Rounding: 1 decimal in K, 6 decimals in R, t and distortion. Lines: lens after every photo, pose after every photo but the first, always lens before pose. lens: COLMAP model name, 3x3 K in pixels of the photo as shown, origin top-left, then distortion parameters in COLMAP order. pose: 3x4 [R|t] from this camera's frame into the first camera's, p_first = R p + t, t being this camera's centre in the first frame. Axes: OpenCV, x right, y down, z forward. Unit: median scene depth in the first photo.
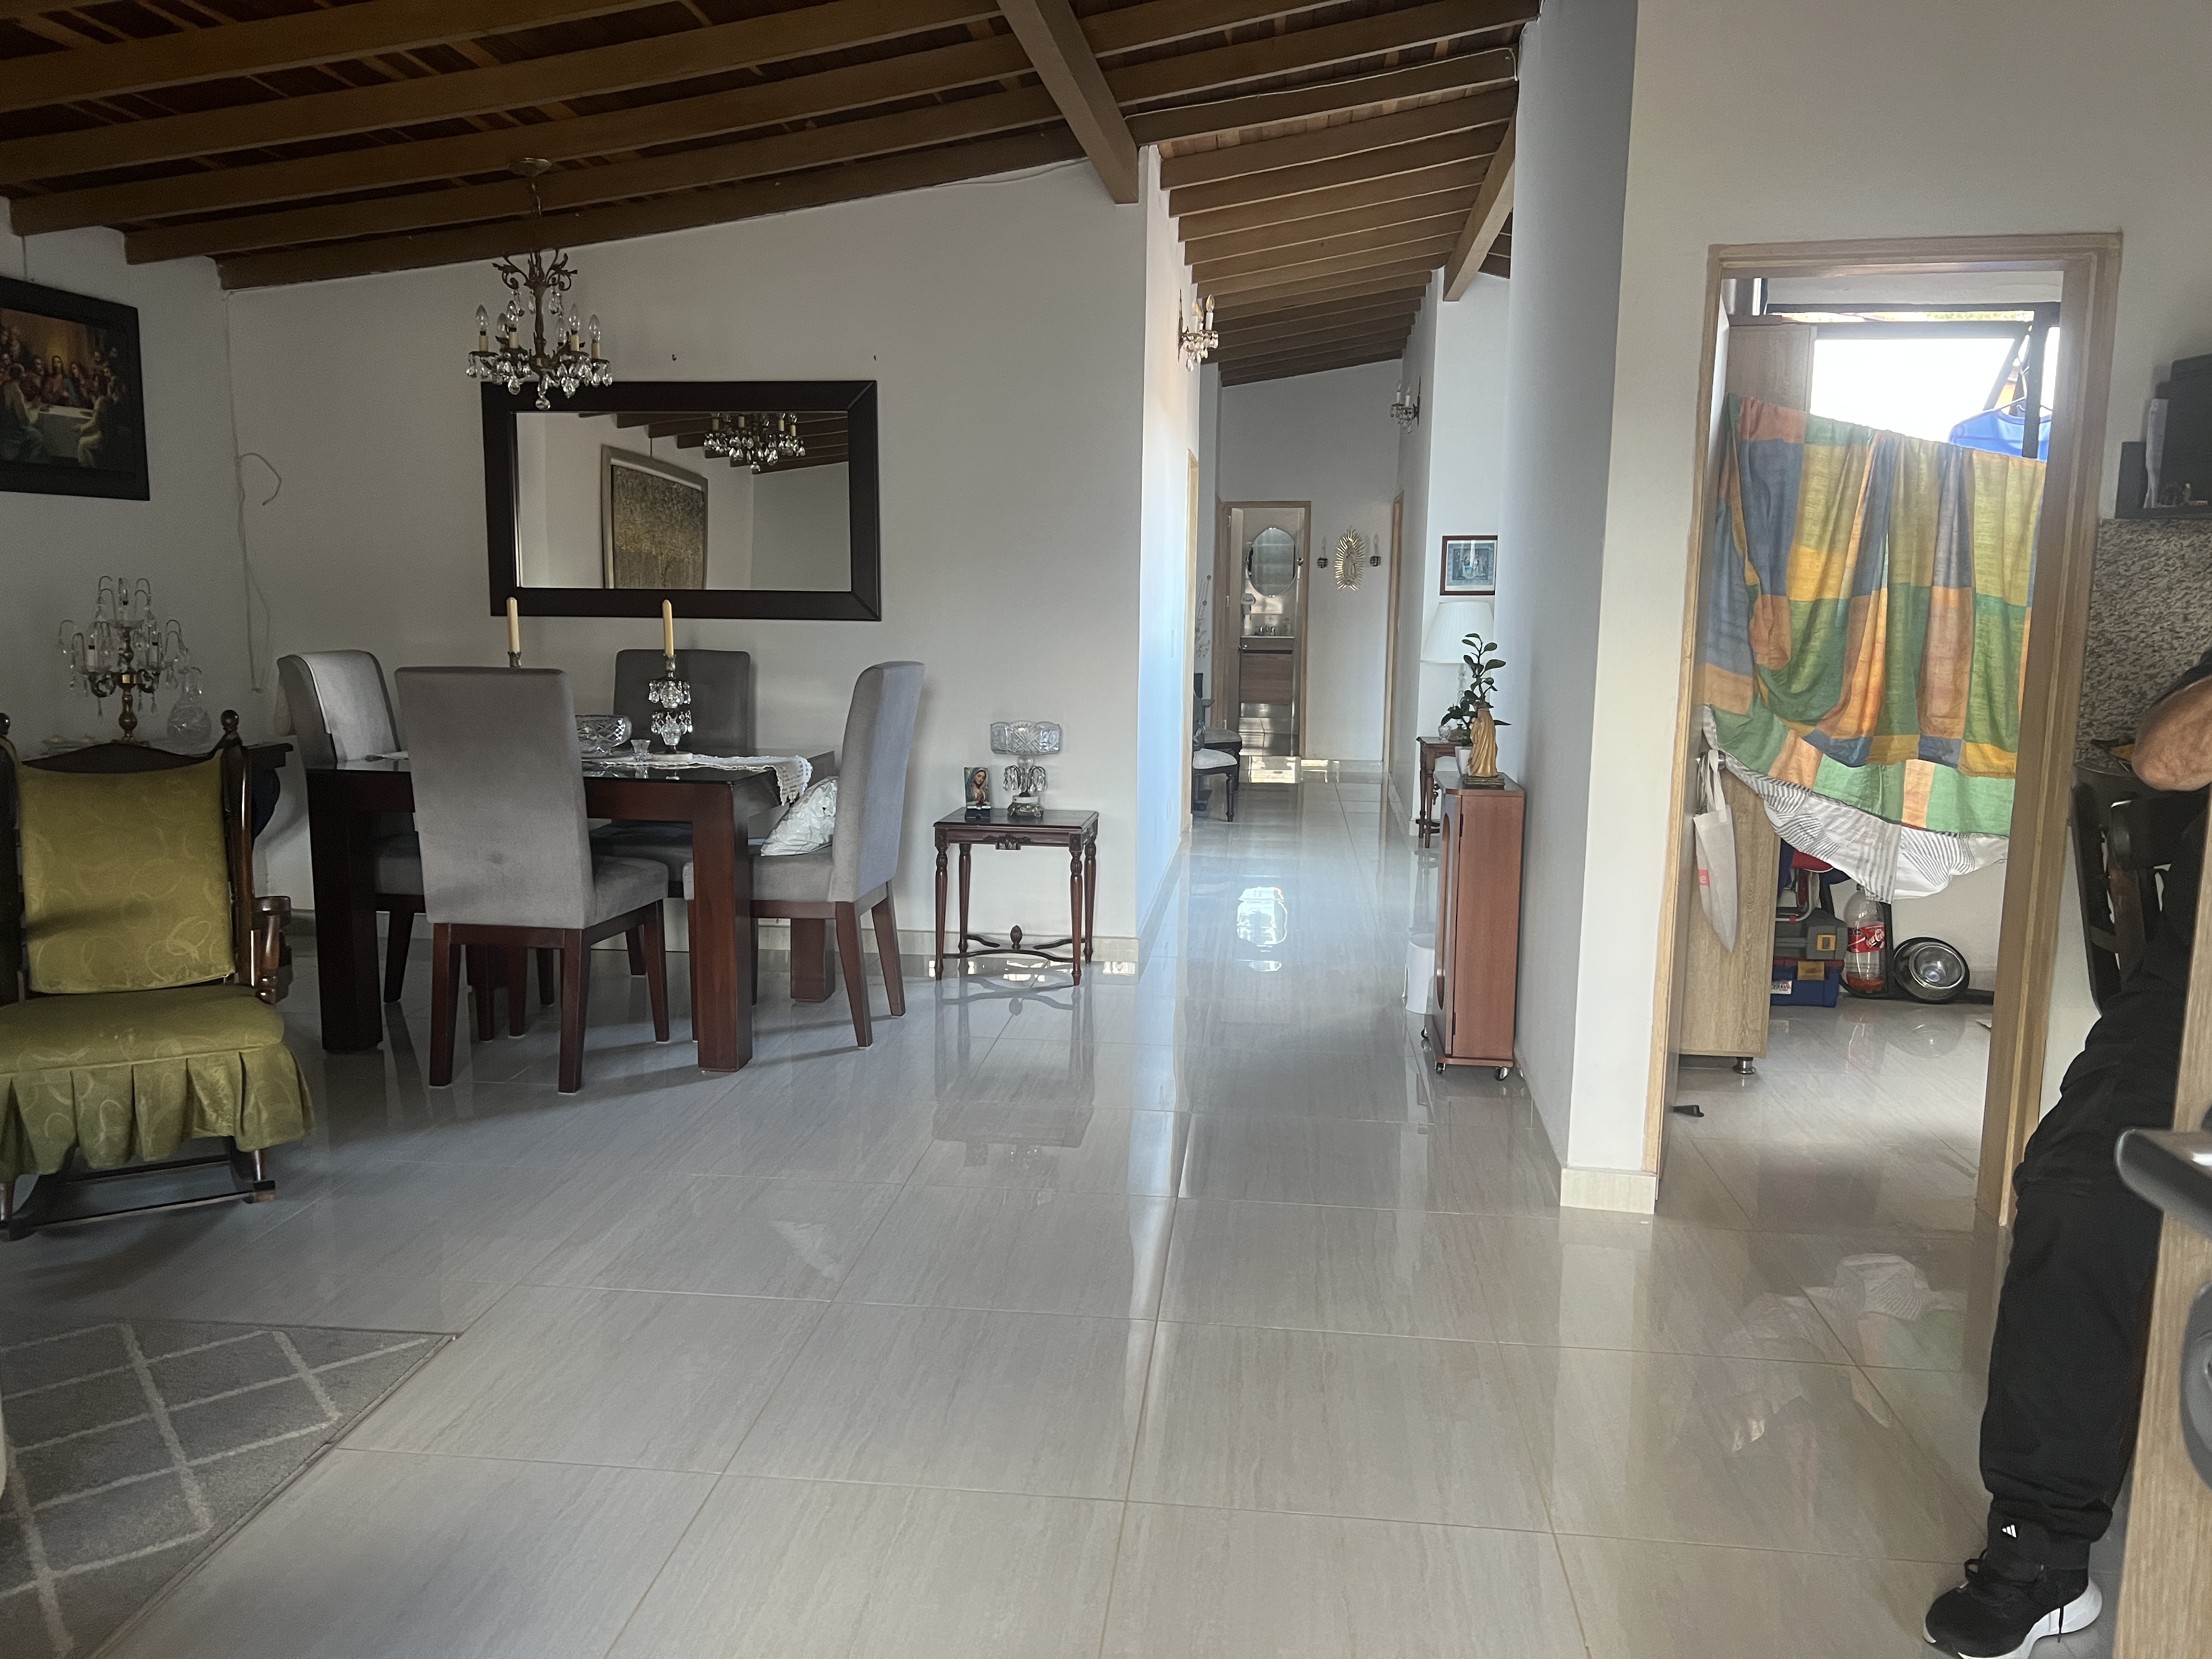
lens RADIAL K [[1692.6, 0, 1104.6], [0, 1692.6, 845.6], [0, 0, 1]] dist [0.067678, -0.067760]
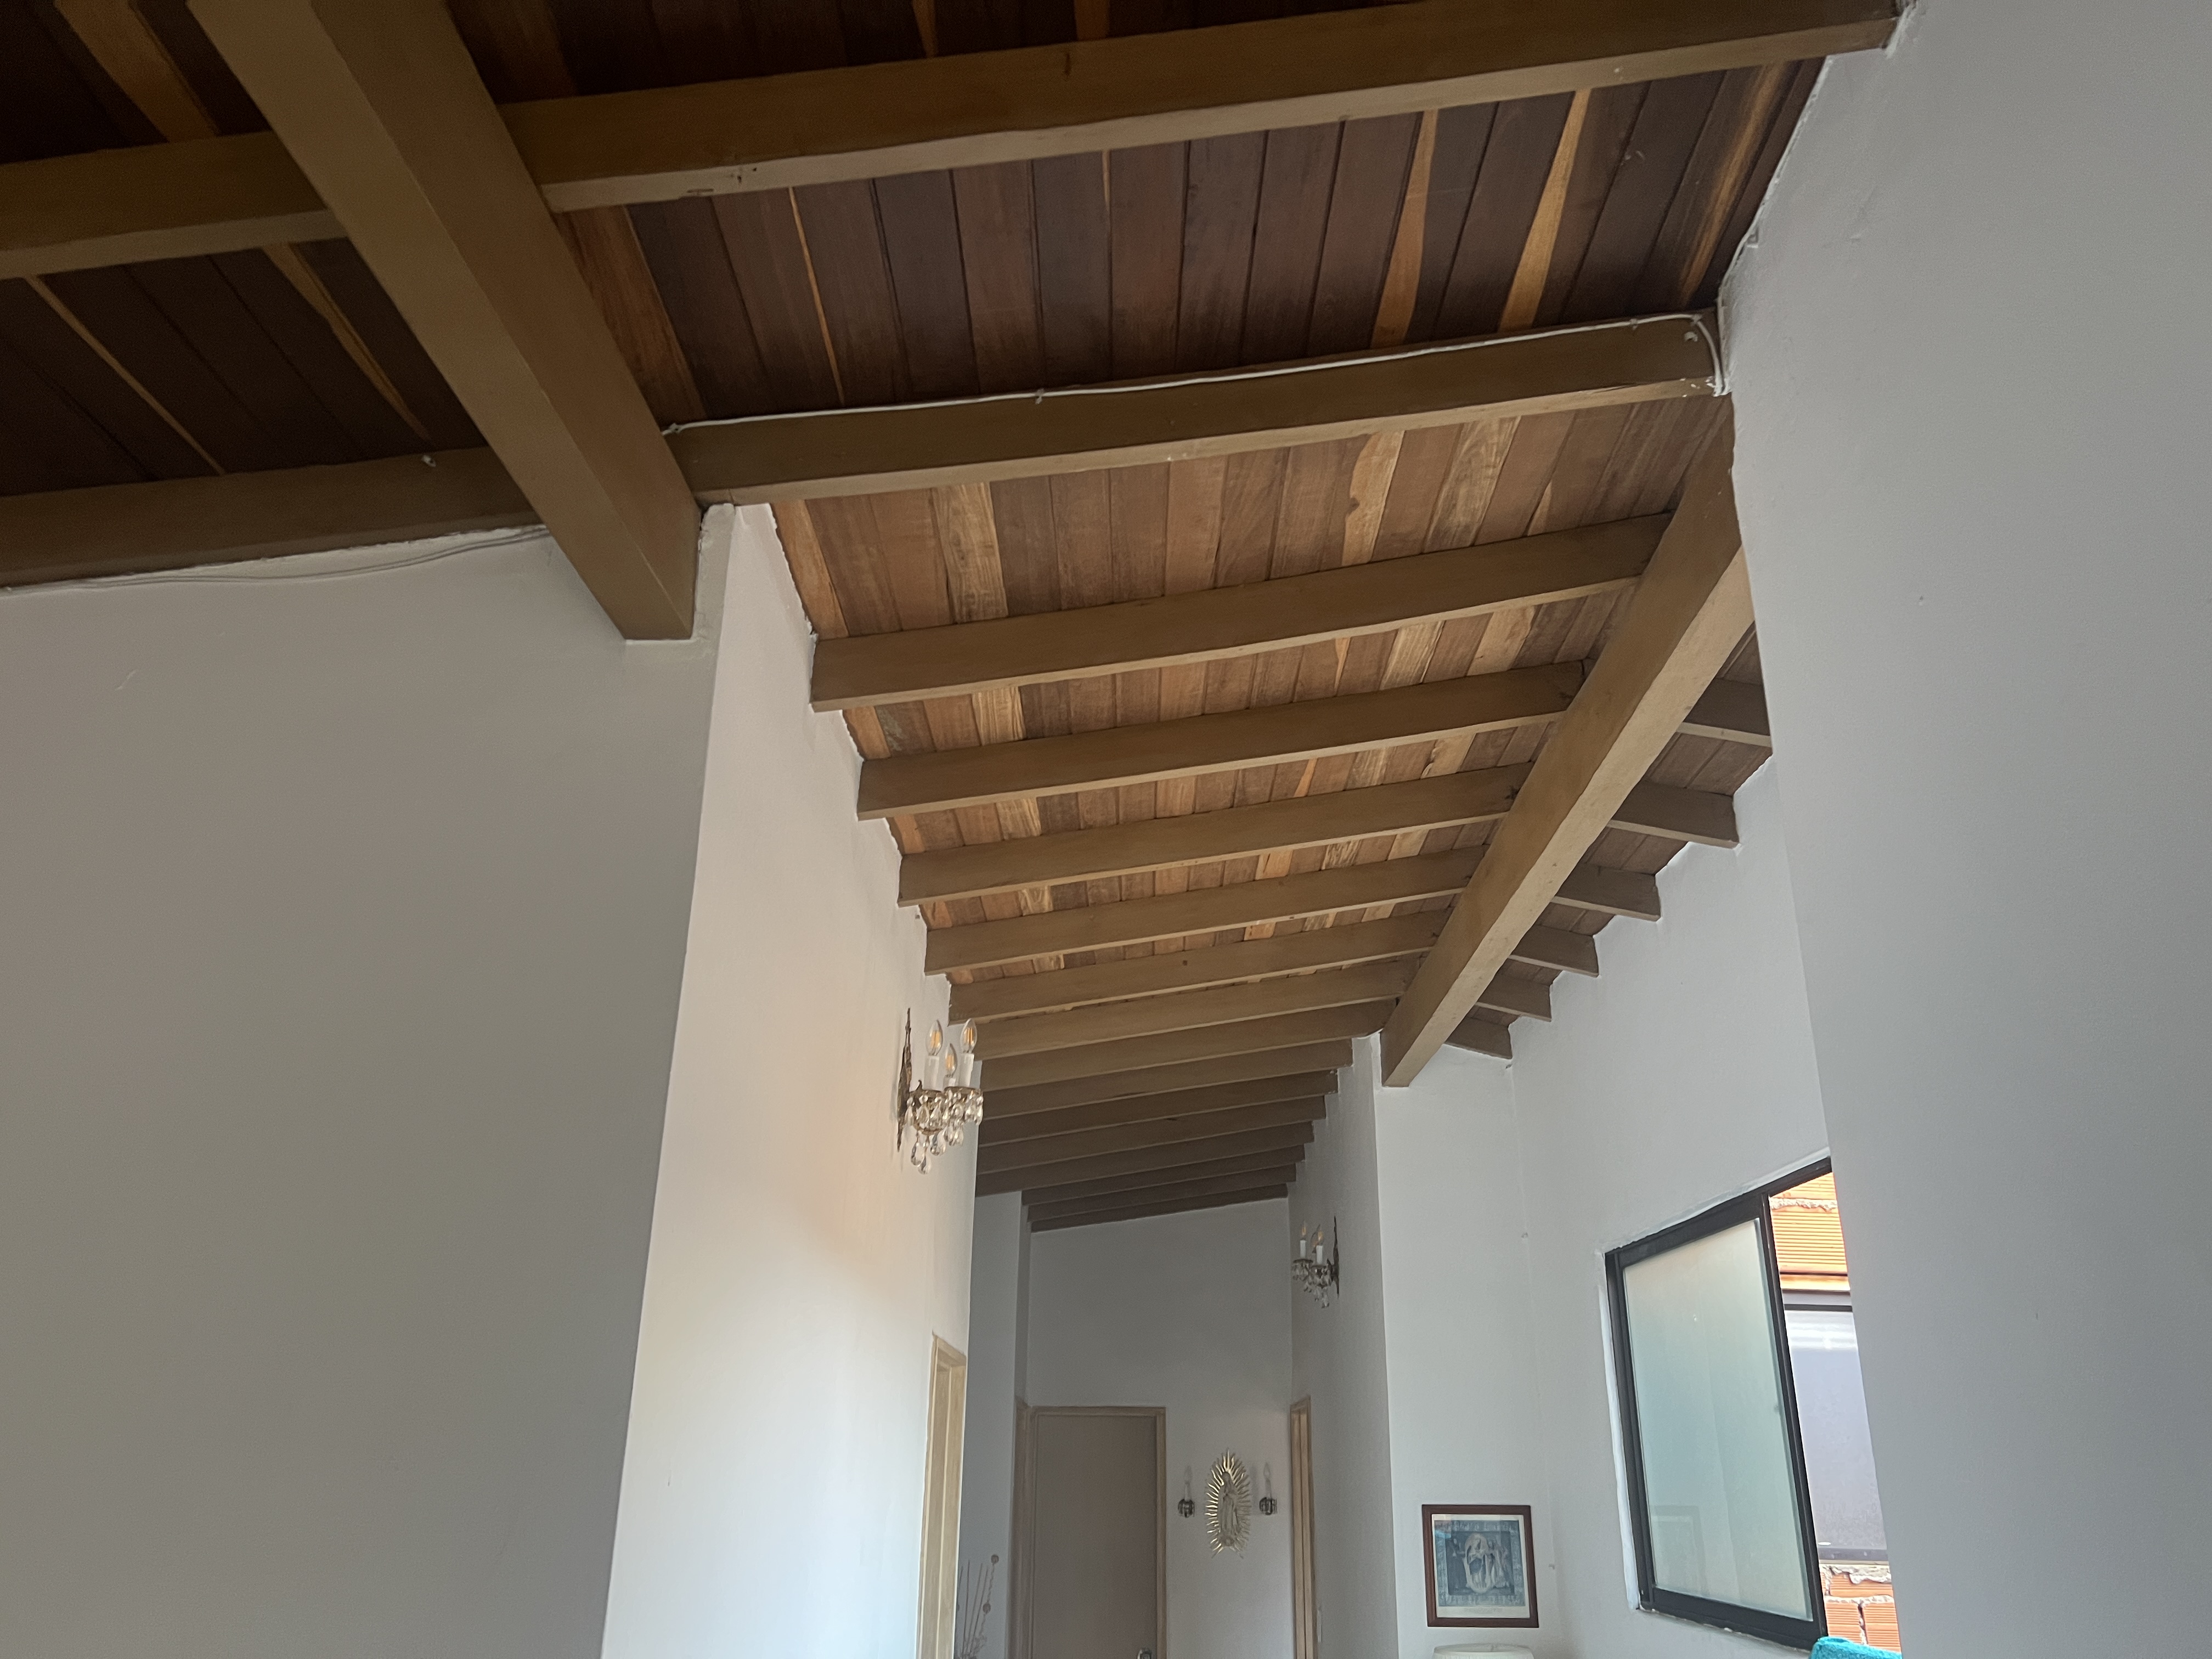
lens RADIAL K [[1692.6, 0, 1117.1], [0, 1692.6, 831.8], [0, 0, 1]] dist [0.067678, -0.067760]
pose [[0.995016, 0.034196, 0.093664, 0.045894], [0.015357, 0.875591, -0.482808, -0.109227], [-0.098521, 0.481841, 0.870703, 0.439913]]
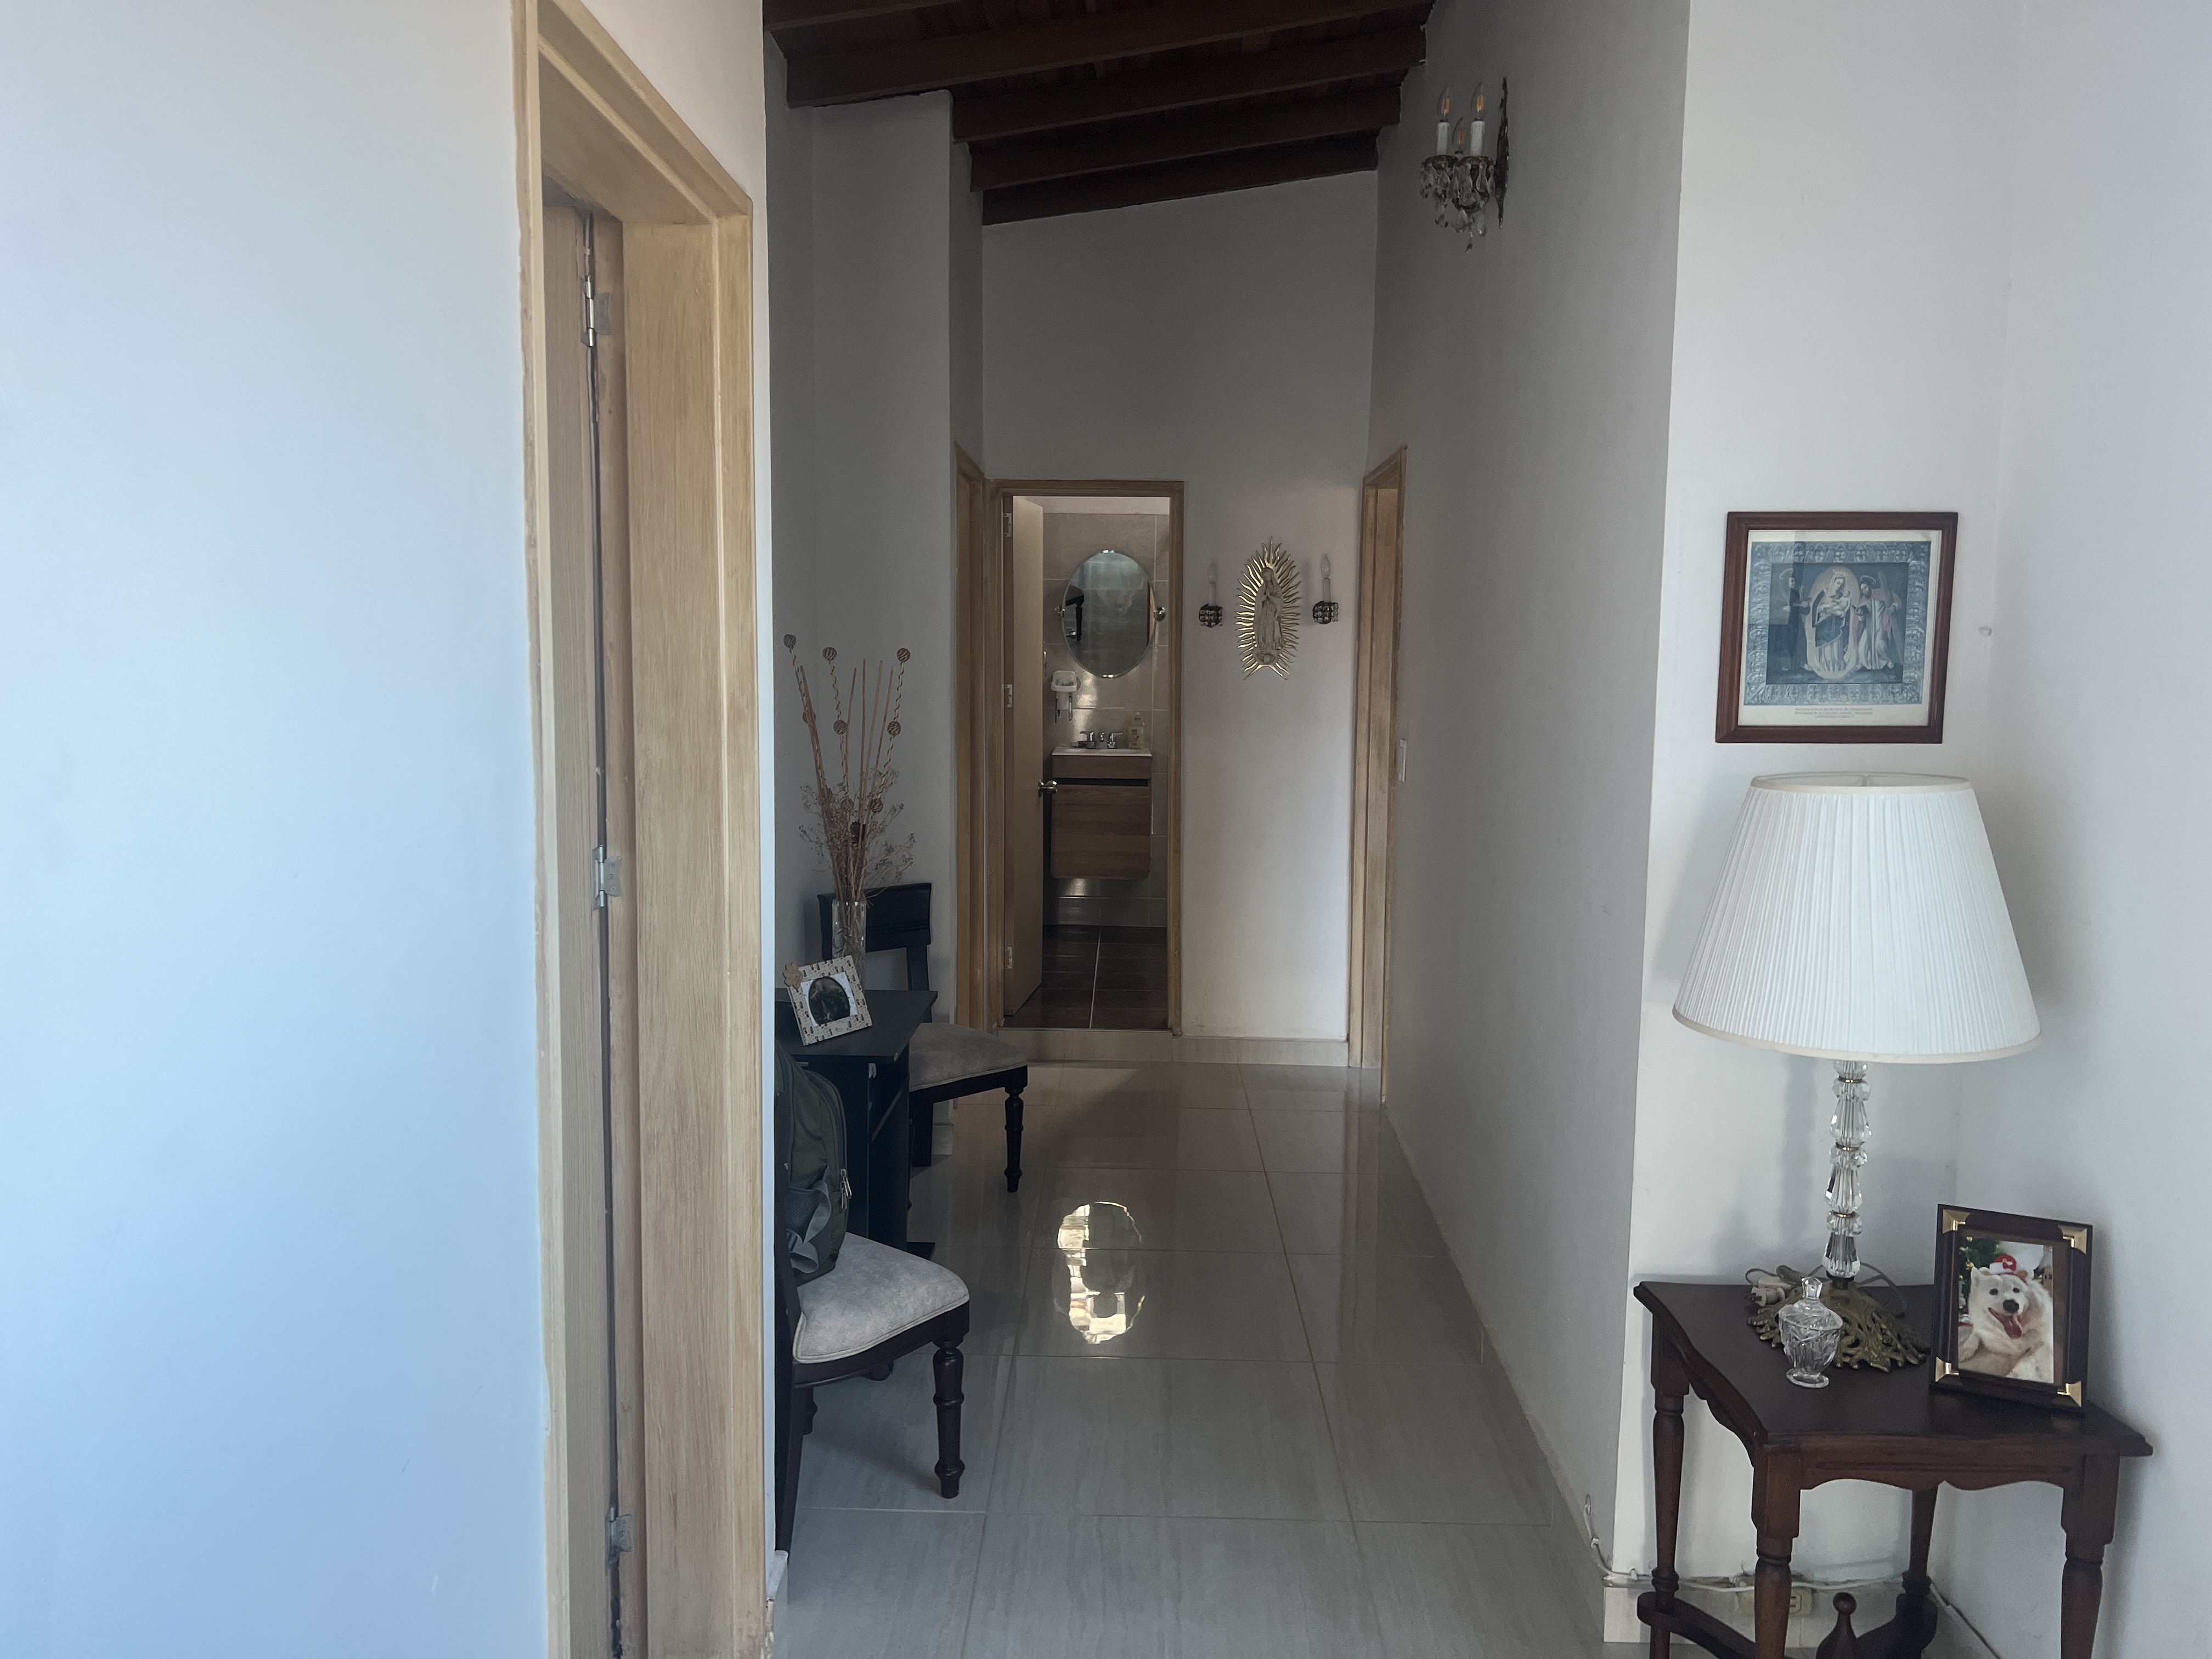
lens RADIAL K [[1692.6, 0, 1112.6], [0, 1692.6, 824.5], [0, 0, 1]] dist [0.067678, -0.067760]
pose [[0.996025, -0.012718, 0.088161, 0.083493], [0.016318, 0.999057, -0.040226, -0.126687], [-0.087566, 0.041505, 0.995294, 0.755142]]
